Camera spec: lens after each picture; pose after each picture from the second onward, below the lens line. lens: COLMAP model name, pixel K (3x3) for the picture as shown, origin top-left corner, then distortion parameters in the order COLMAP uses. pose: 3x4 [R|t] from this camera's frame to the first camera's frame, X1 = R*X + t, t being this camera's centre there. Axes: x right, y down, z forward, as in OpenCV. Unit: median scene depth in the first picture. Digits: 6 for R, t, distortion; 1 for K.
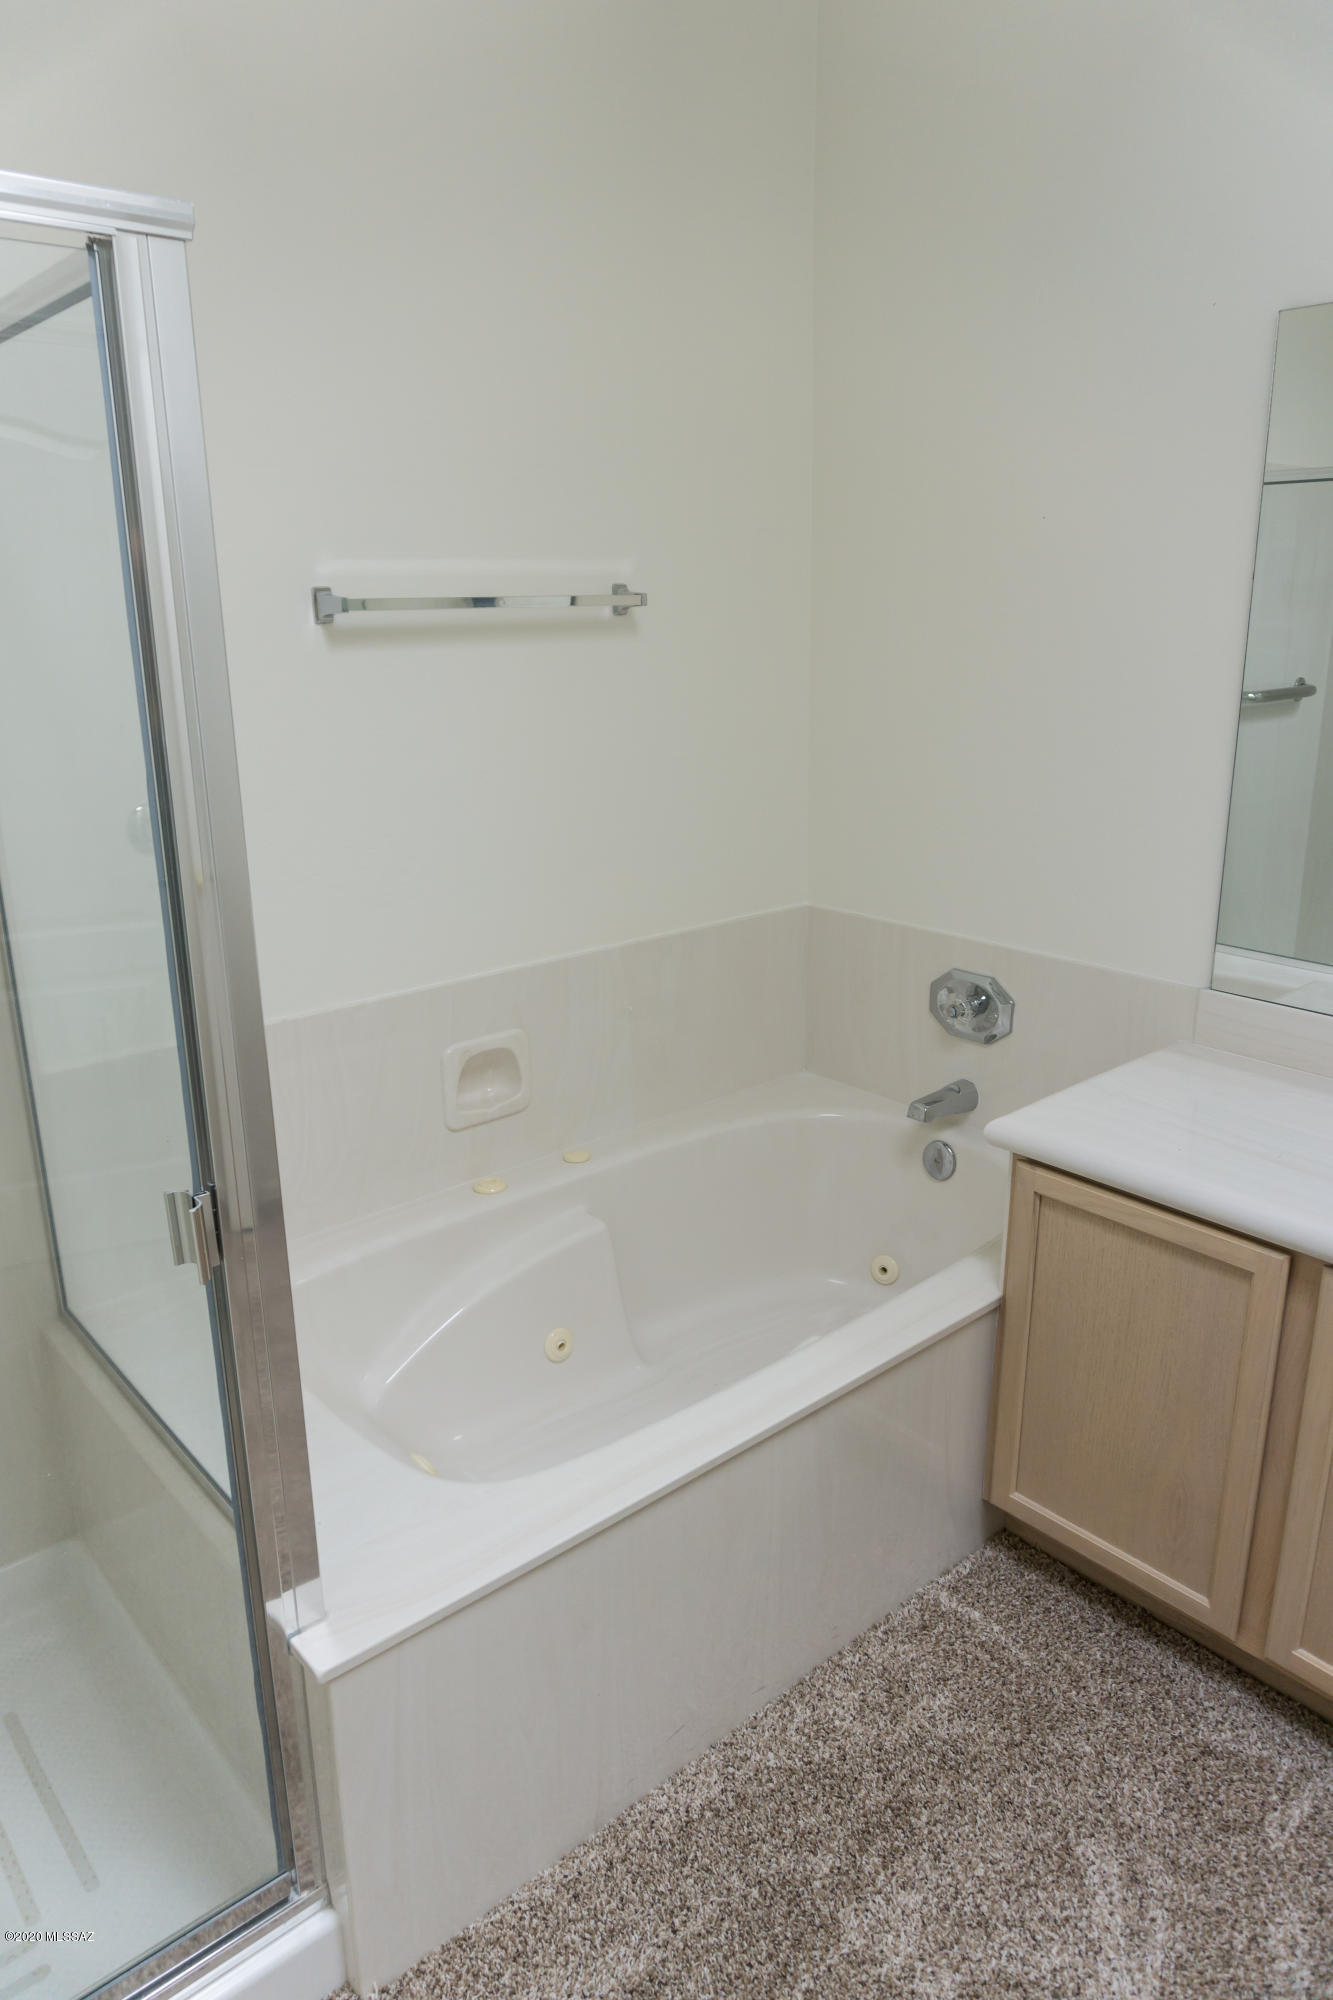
lens RADIAL K [[1344.3, 0, 674.8], [0, 1344.3, 1001.4], [0, 0, 1]] dist [-0.026671, -0.000640]
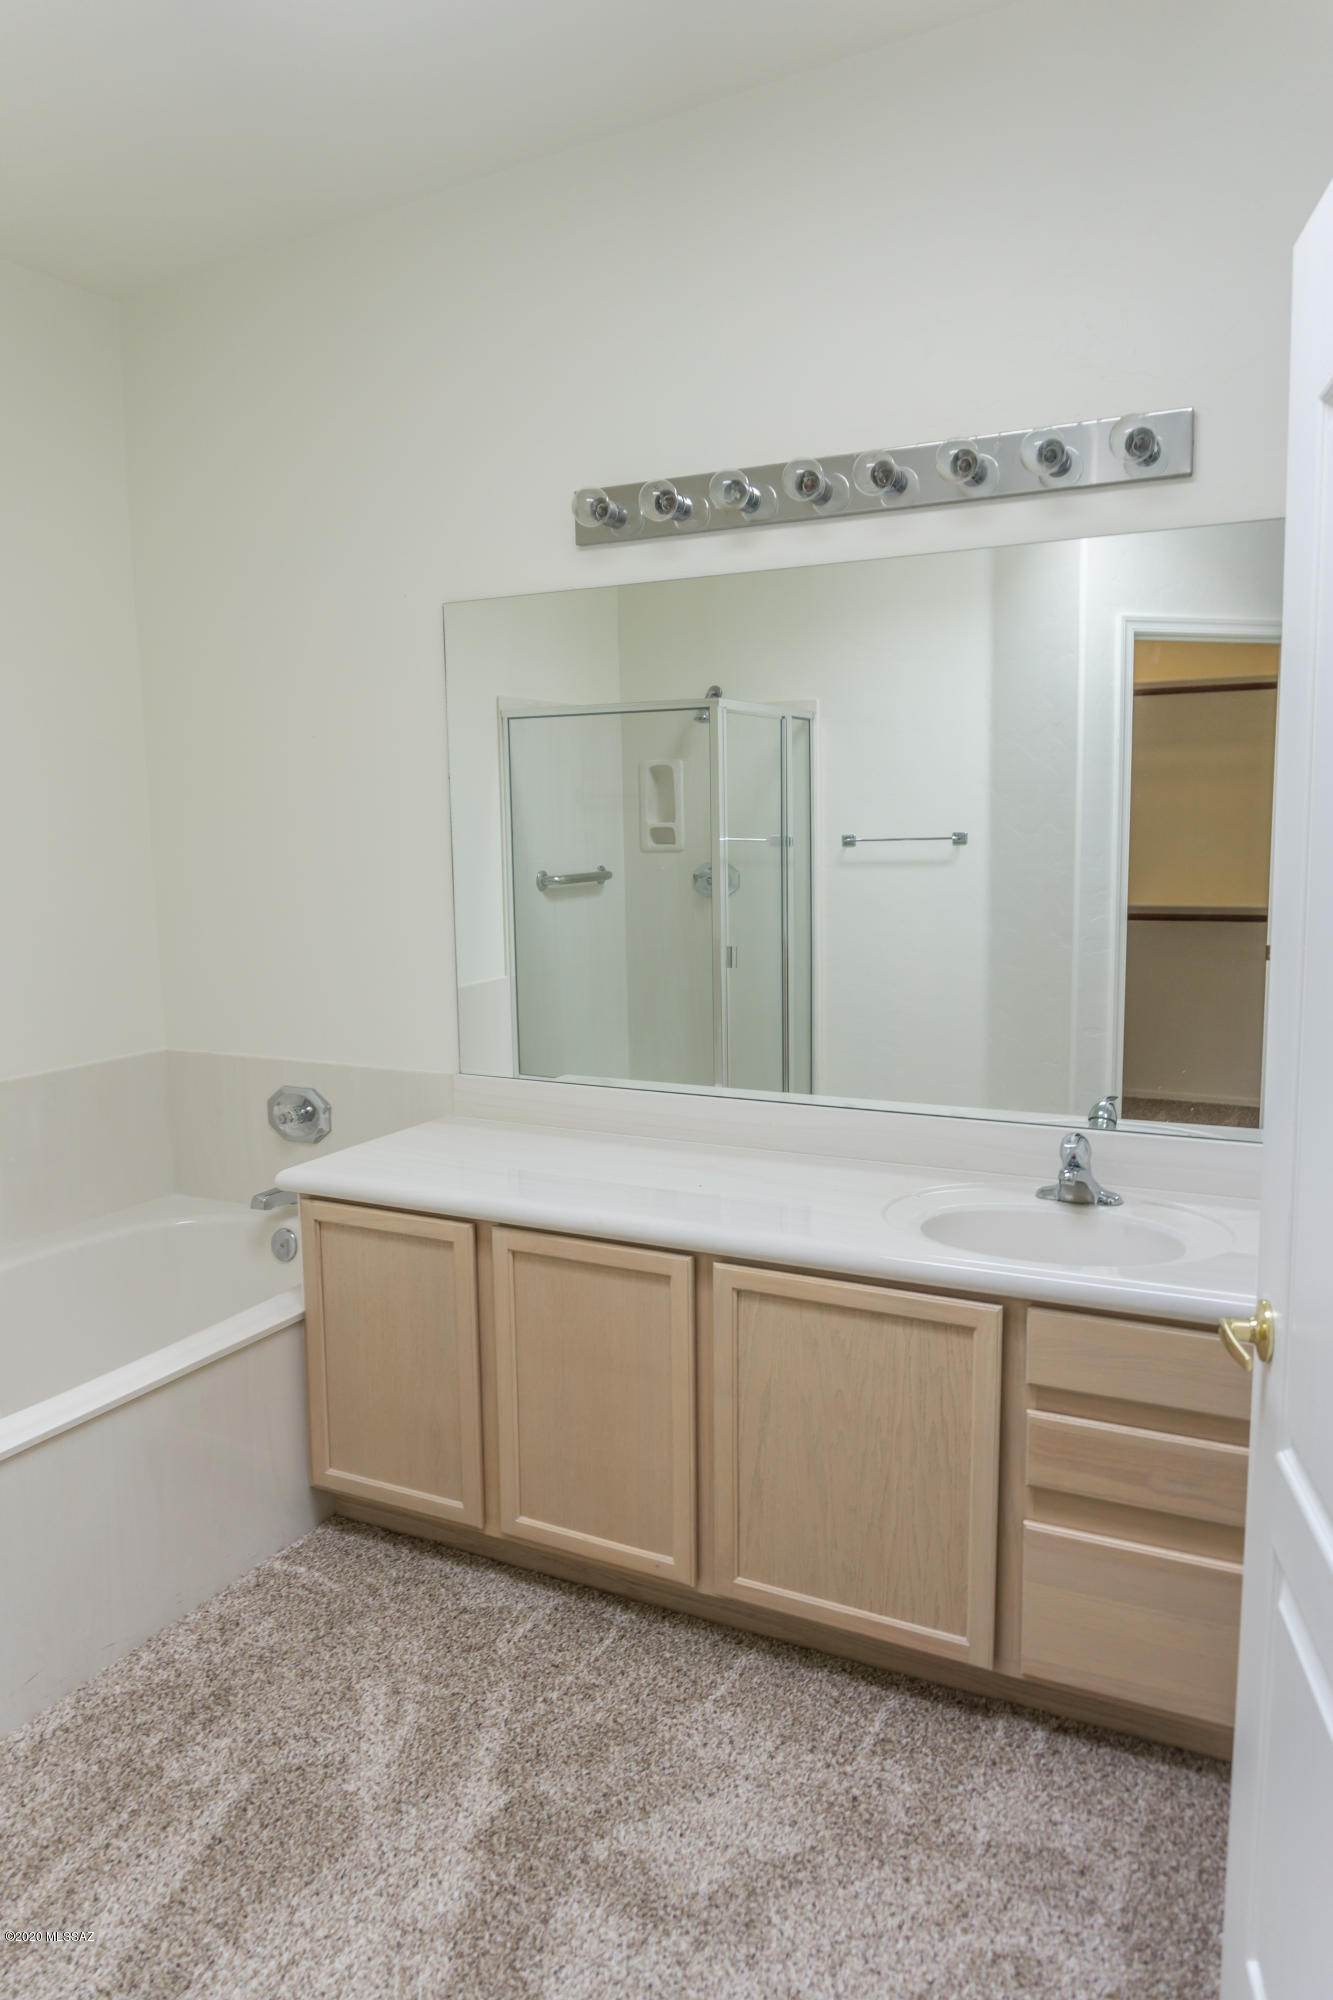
lens RADIAL K [[1344.3, 0, 660.9], [0, 1344.3, 990.2], [0, 0, 1]] dist [-0.026671, -0.000640]
pose [[0.925398, -0.048905, 0.375828, 0.105580], [0.110178, 0.983526, -0.143309, 0.159282], [-0.362628, 0.174026, 0.915541, -0.417599]]
